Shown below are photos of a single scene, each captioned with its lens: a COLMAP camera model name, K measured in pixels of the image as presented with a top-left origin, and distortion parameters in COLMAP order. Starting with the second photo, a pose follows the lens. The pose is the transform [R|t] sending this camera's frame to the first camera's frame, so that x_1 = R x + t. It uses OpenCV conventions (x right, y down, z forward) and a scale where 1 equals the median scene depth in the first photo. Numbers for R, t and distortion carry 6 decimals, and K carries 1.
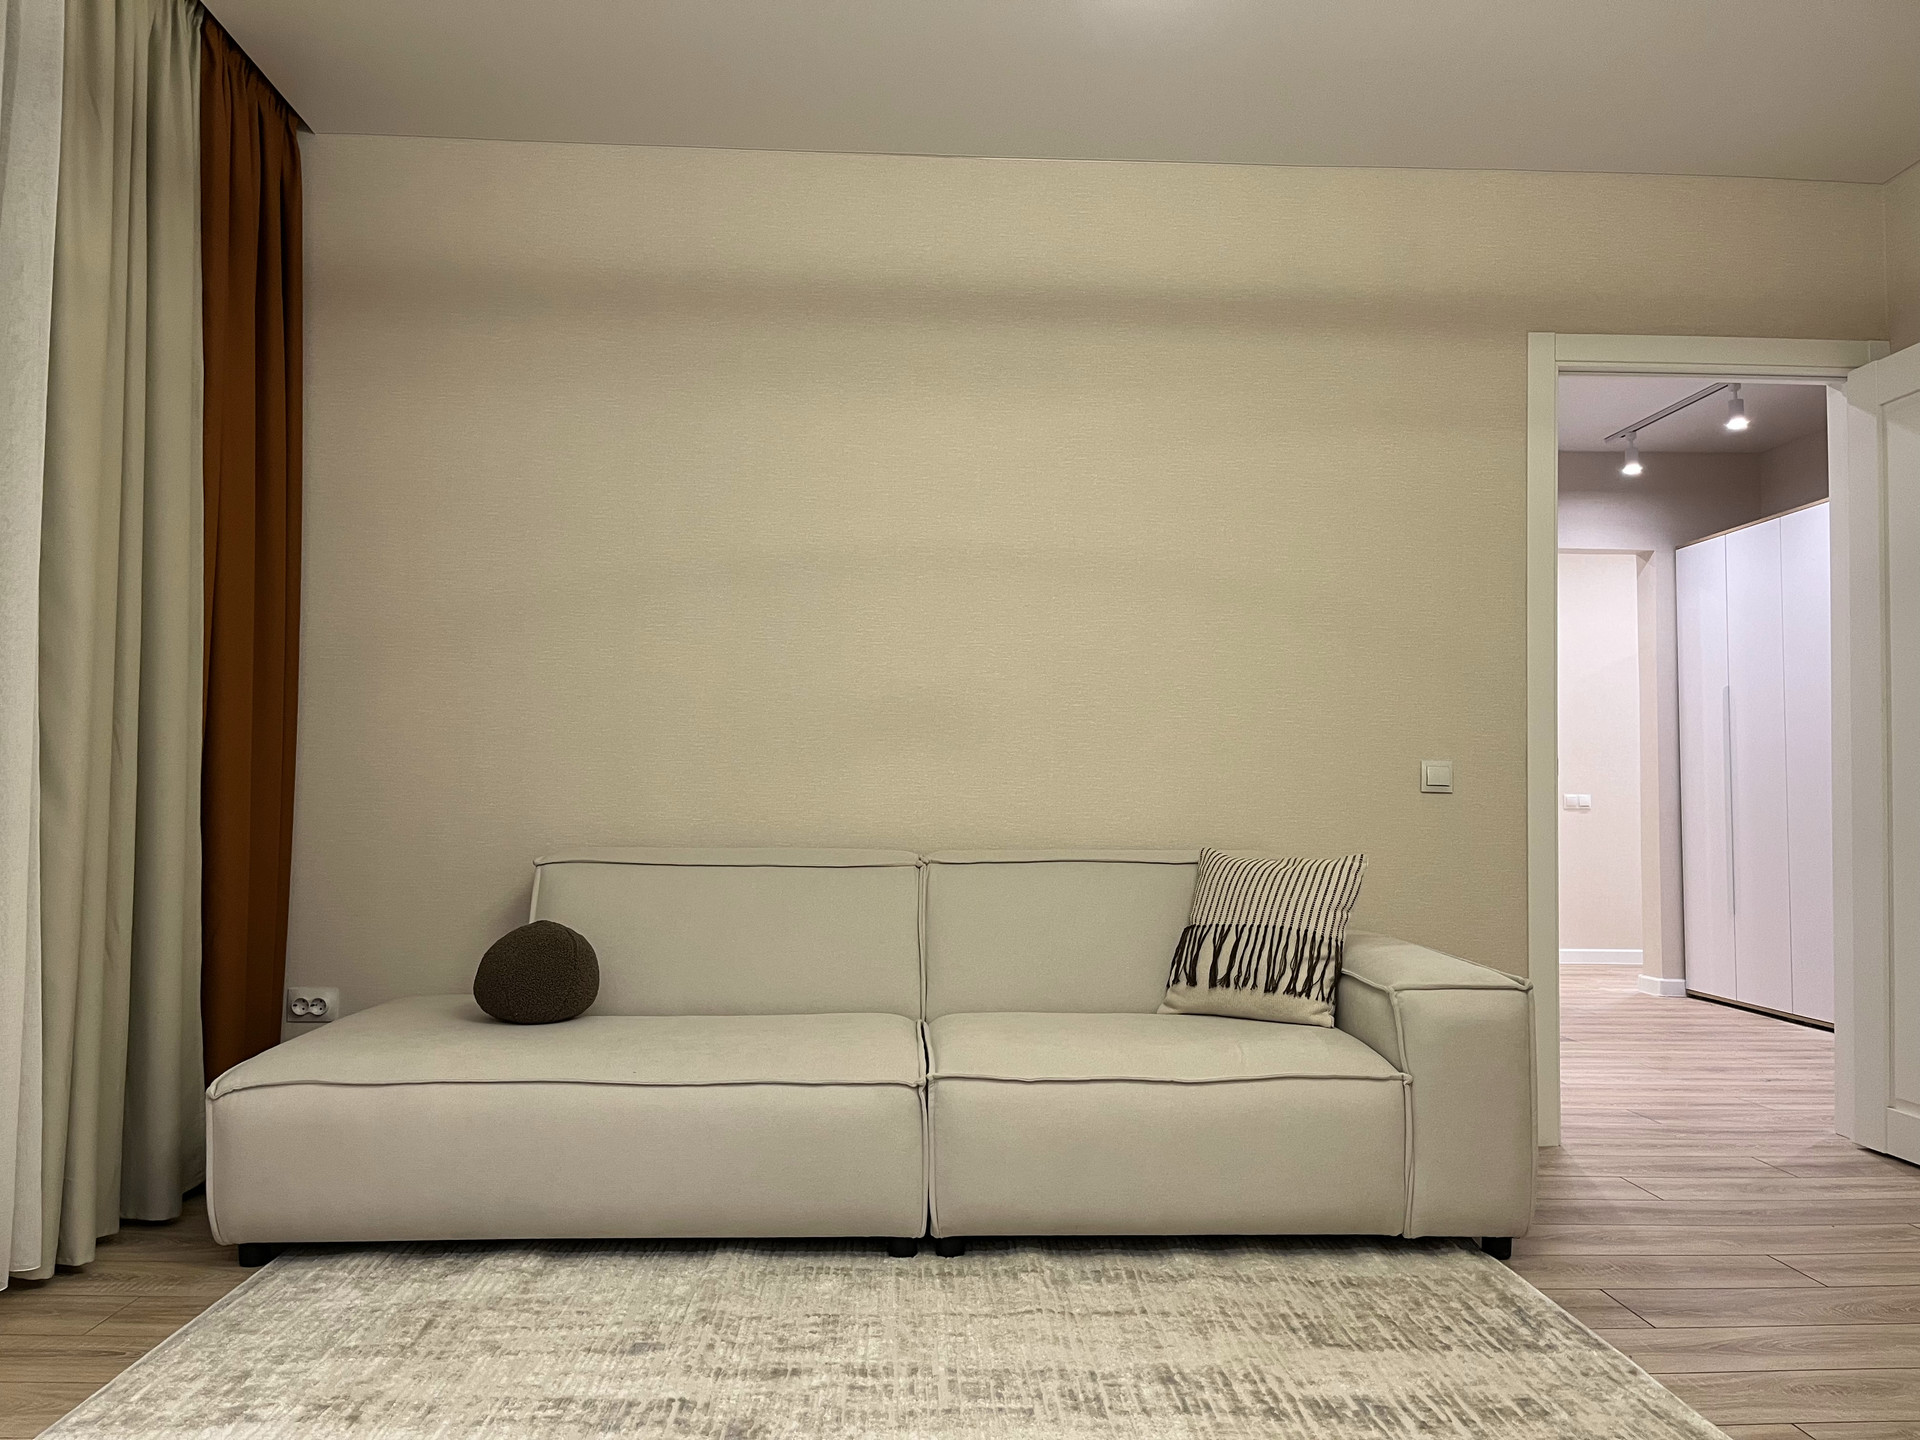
lens RADIAL K [[1436.0, 0, 950.9], [0, 1436.0, 725.6], [0, 0, 1]] dist [0.071056, -0.103695]
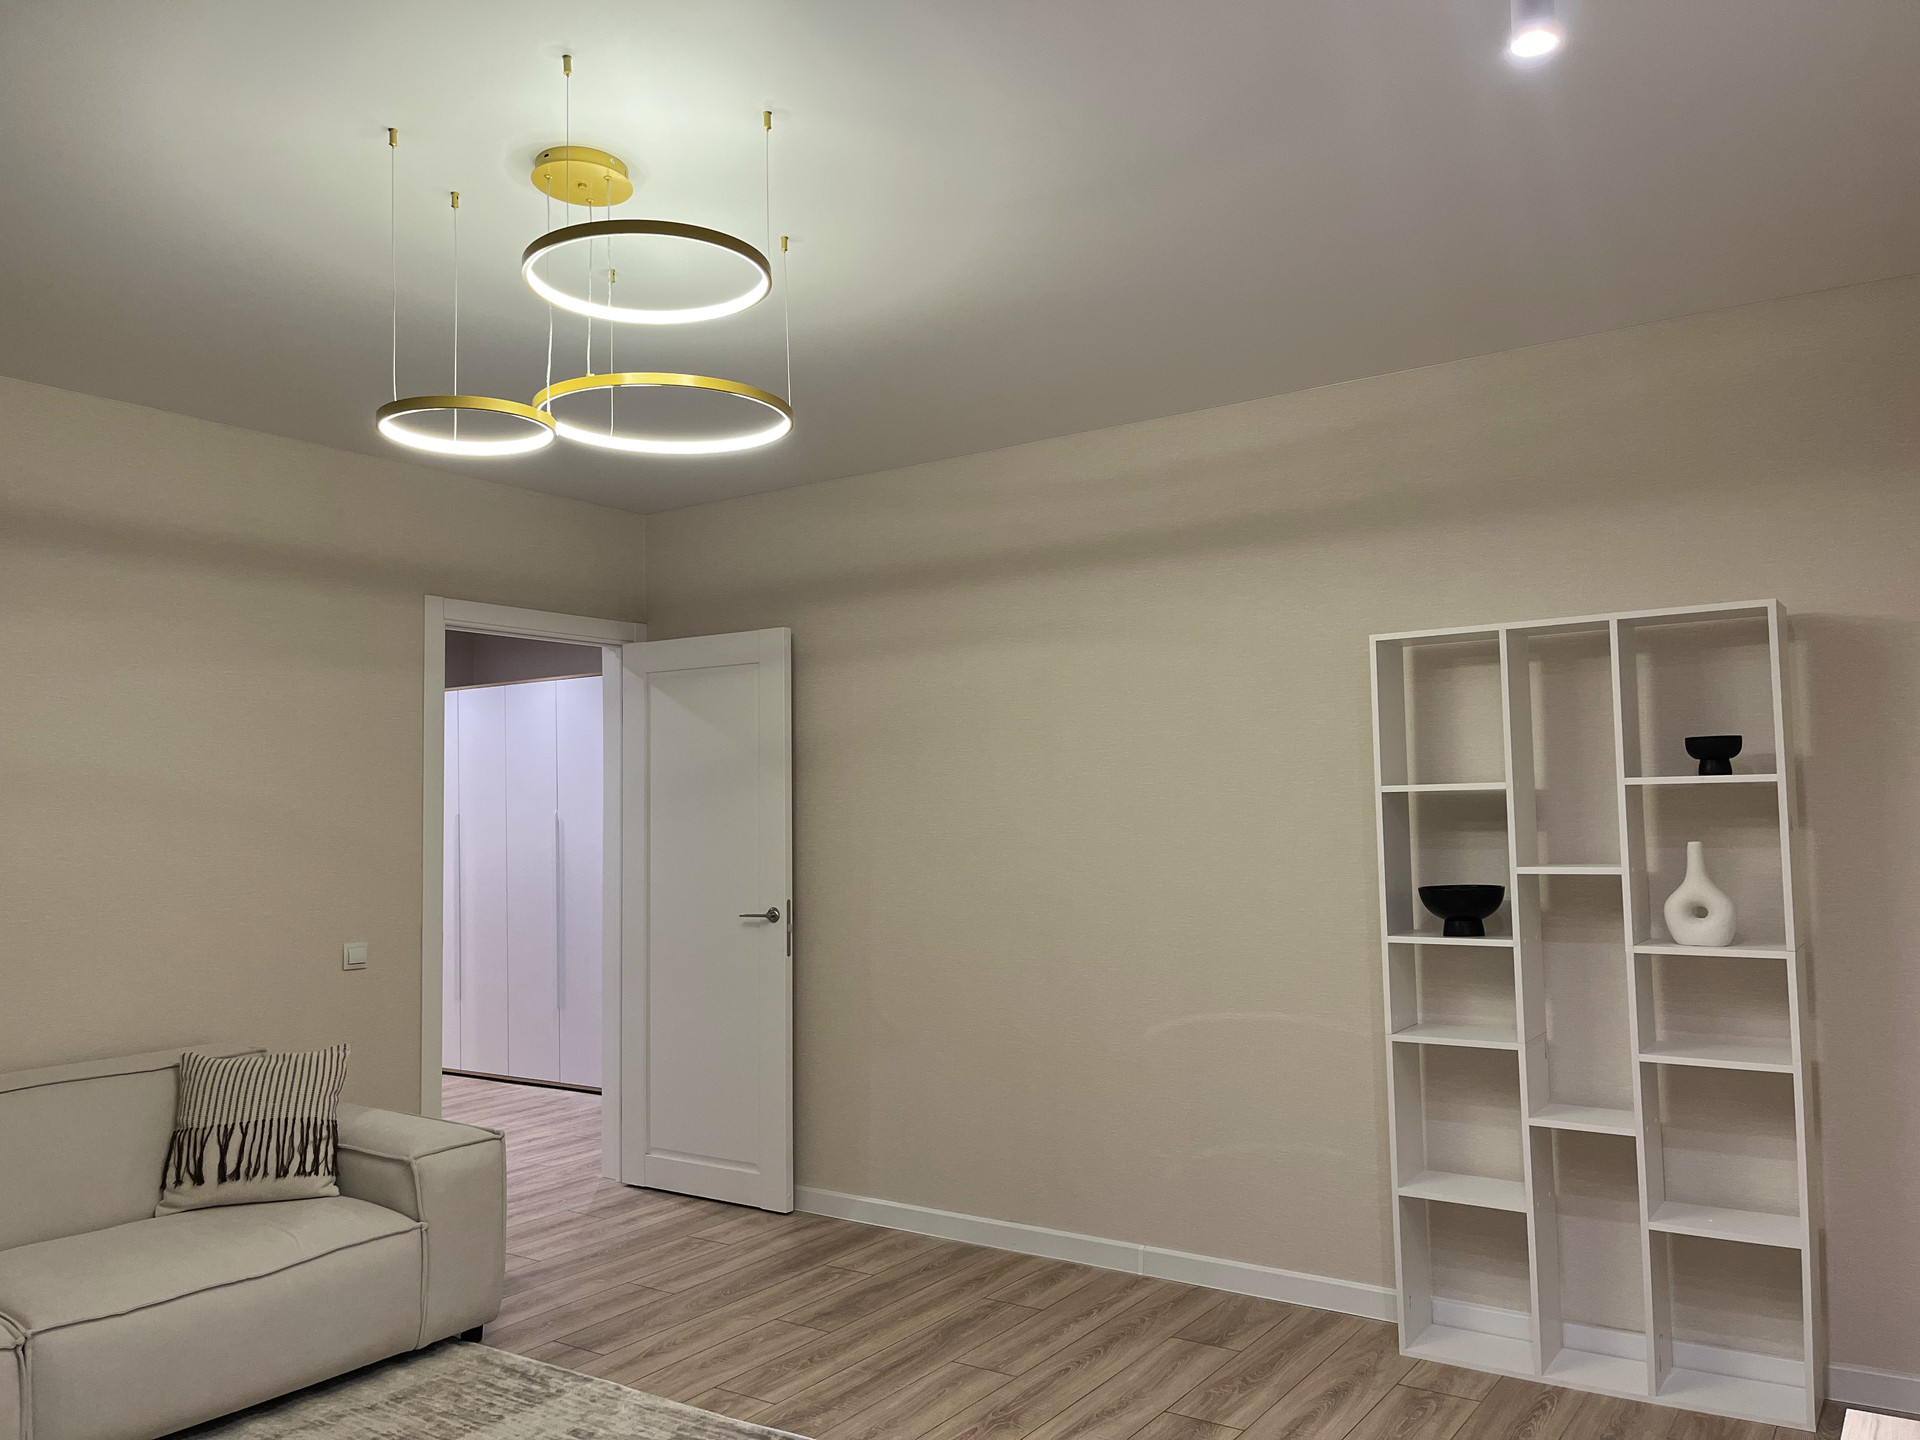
lens RADIAL K [[1436.0, 0, 950.9], [0, 1436.0, 725.6], [0, 0, 1]] dist [0.071056, -0.103695]
pose [[0.599929, 0.026539, 0.799613, -0.410827], [-0.013236, 0.999642, -0.023248, -0.164038], [-0.799944, 0.003363, 0.600065, -0.151611]]
